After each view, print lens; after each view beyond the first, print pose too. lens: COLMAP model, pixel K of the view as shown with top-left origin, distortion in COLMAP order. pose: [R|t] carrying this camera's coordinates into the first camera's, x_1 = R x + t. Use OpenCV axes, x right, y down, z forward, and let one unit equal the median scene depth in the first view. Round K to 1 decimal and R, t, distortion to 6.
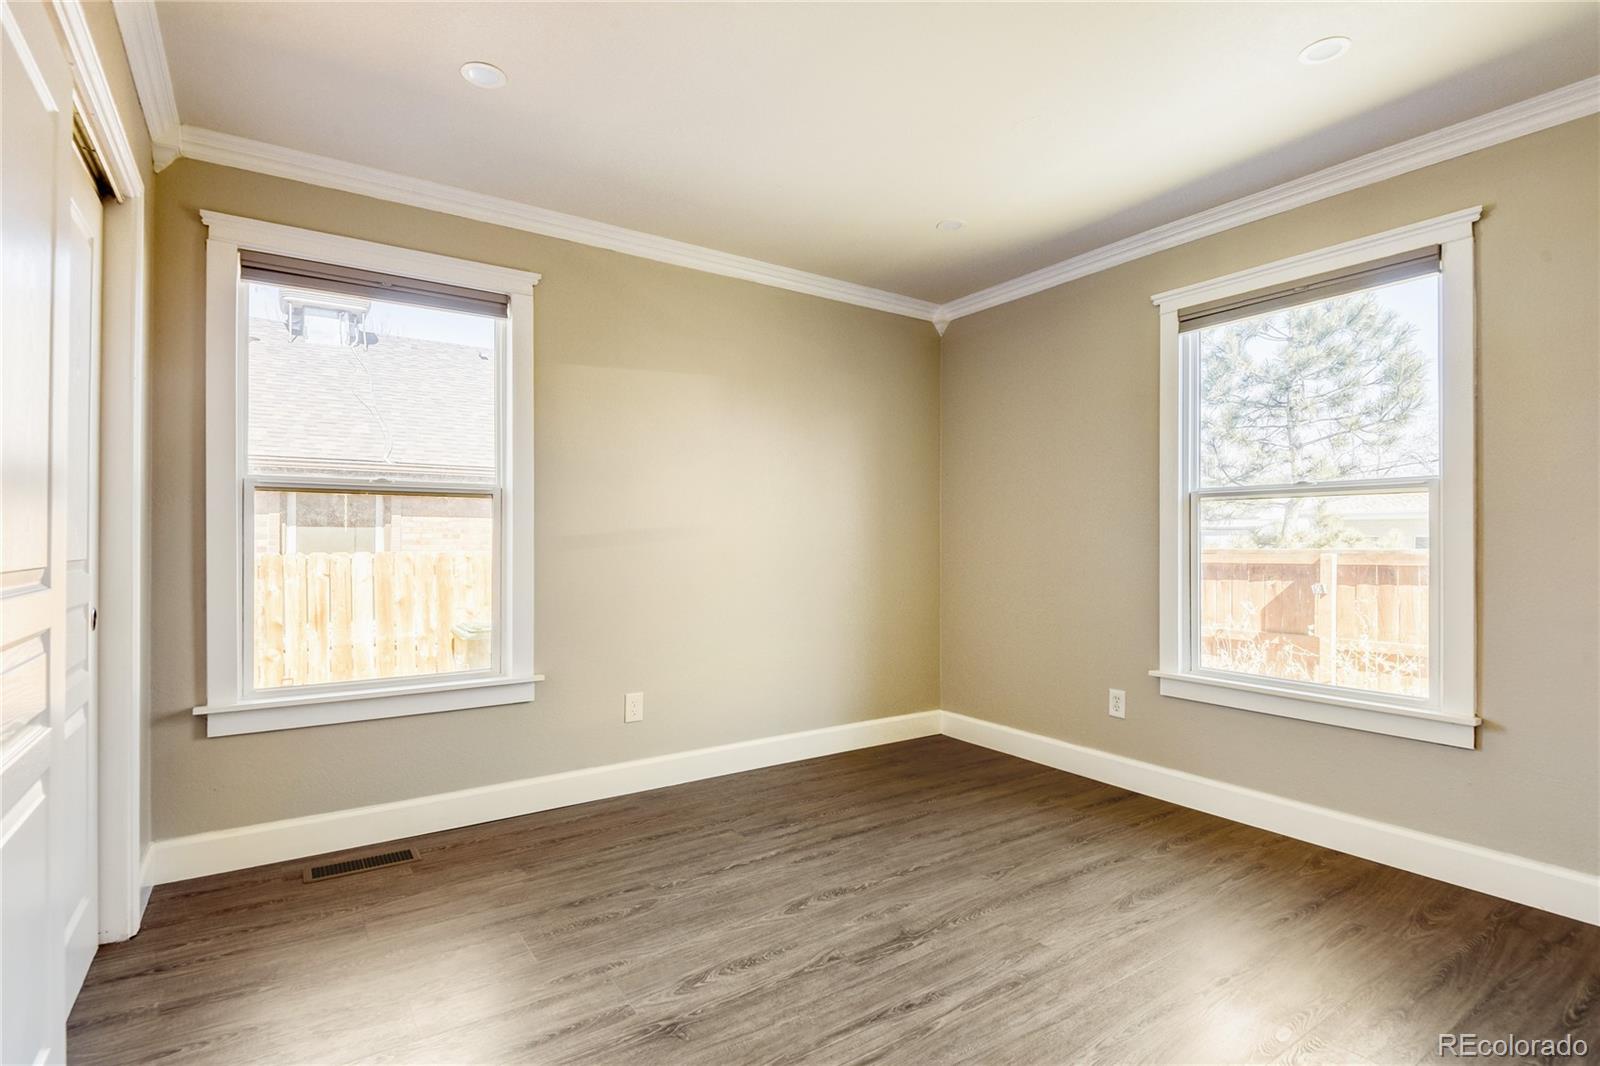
lens RADIAL K [[758.6, 0, 793.3], [0, 758.6, 538.0], [0, 0, 1]] dist [-0.000533, -0.002430]
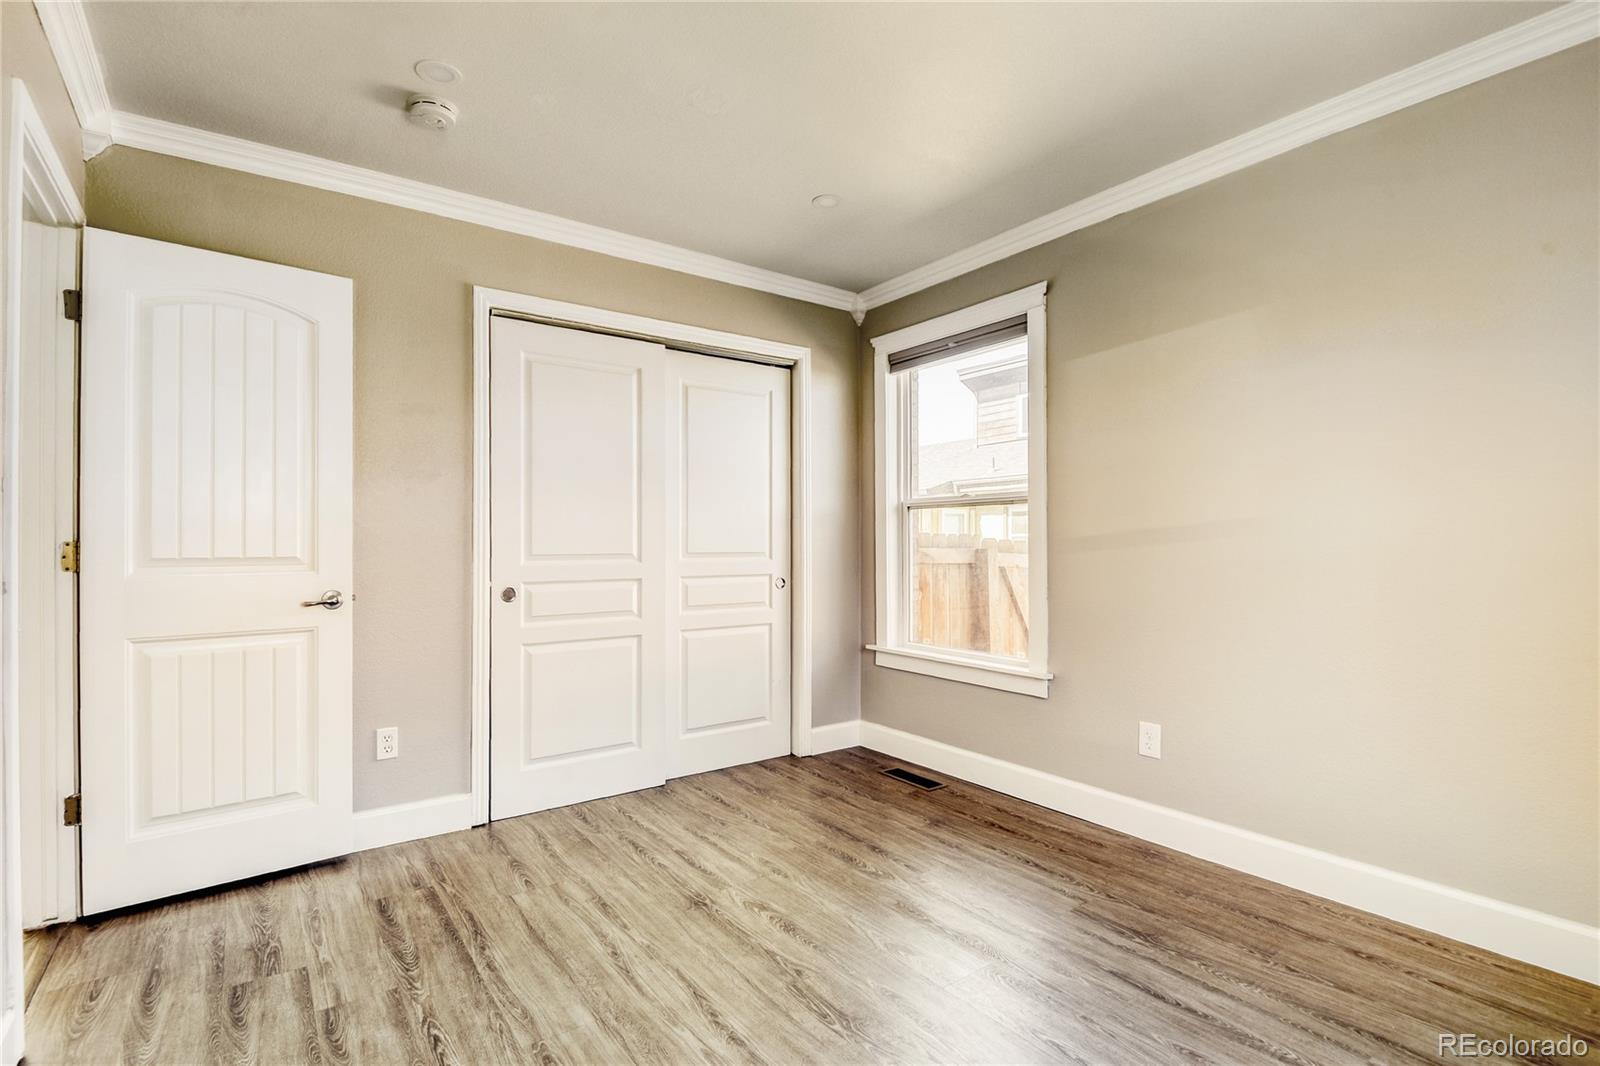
lens RADIAL K [[755.2, 0, 804.0], [0, 755.2, 539.2], [0, 0, 1]] dist [-0.011366, -0.006270]
pose [[0.040404, -0.005060, -0.999171, 0.773214], [0.004353, 0.999979, -0.004888, 0.003087], [0.999174, -0.004151, 0.040425, 0.736072]]
